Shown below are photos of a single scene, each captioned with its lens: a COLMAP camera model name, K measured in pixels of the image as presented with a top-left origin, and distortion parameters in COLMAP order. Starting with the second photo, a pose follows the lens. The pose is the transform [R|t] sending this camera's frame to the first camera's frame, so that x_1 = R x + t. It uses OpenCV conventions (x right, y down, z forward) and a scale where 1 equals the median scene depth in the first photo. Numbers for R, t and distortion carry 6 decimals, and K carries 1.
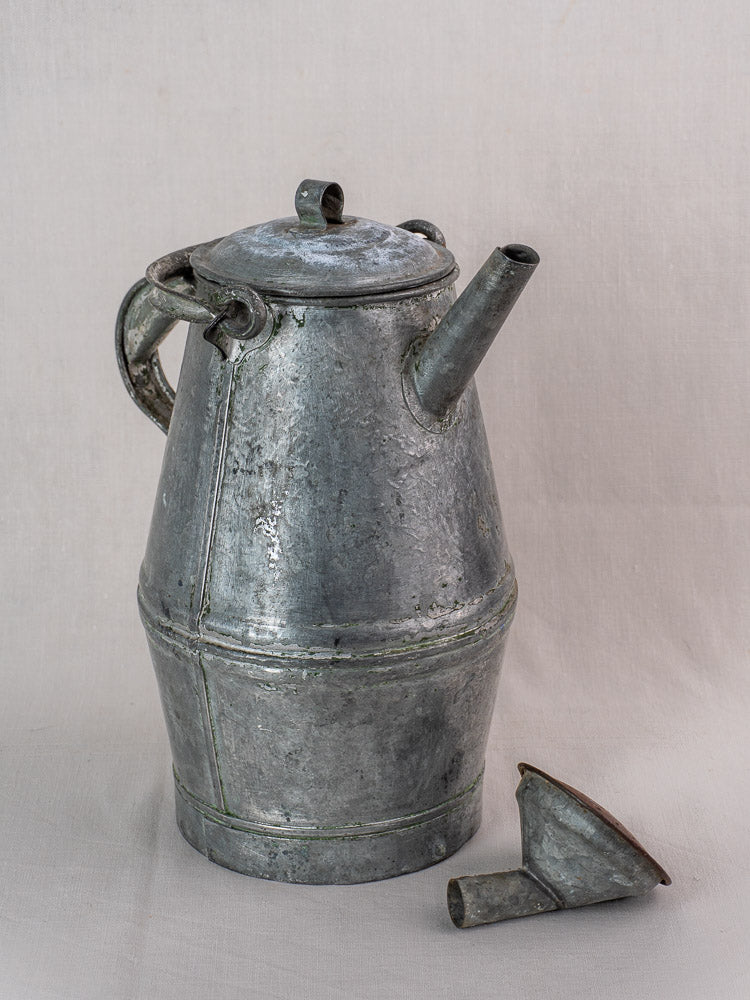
lens RADIAL K [[2417.0, 0, 377.5], [0, 2417.0, 448.6], [0, 0, 1]] dist [0.107500, 0.645443]
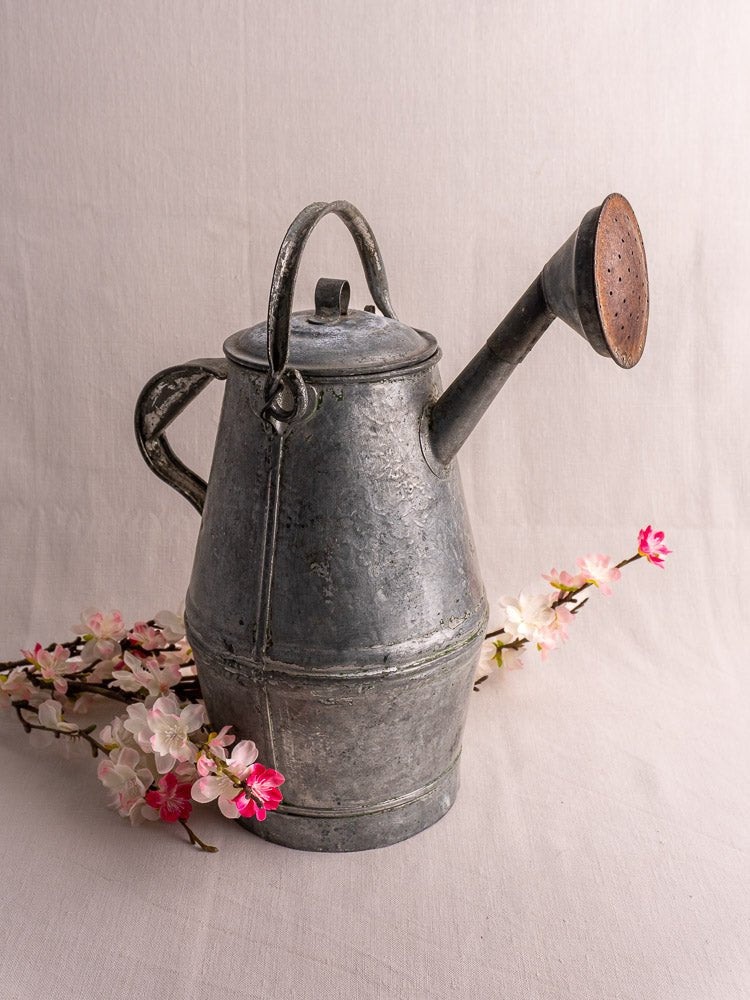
lens RADIAL K [[1260.1, 0, 375.6], [0, 1260.1, 440.7], [0, 0, 1]] dist [0.023231, 0.024368]
pose [[0.967137, -0.080649, 0.241126, -0.162070], [0.083427, 0.996513, -0.001316, -0.027693], [-0.240179, 0.021389, 0.970493, 0.383336]]
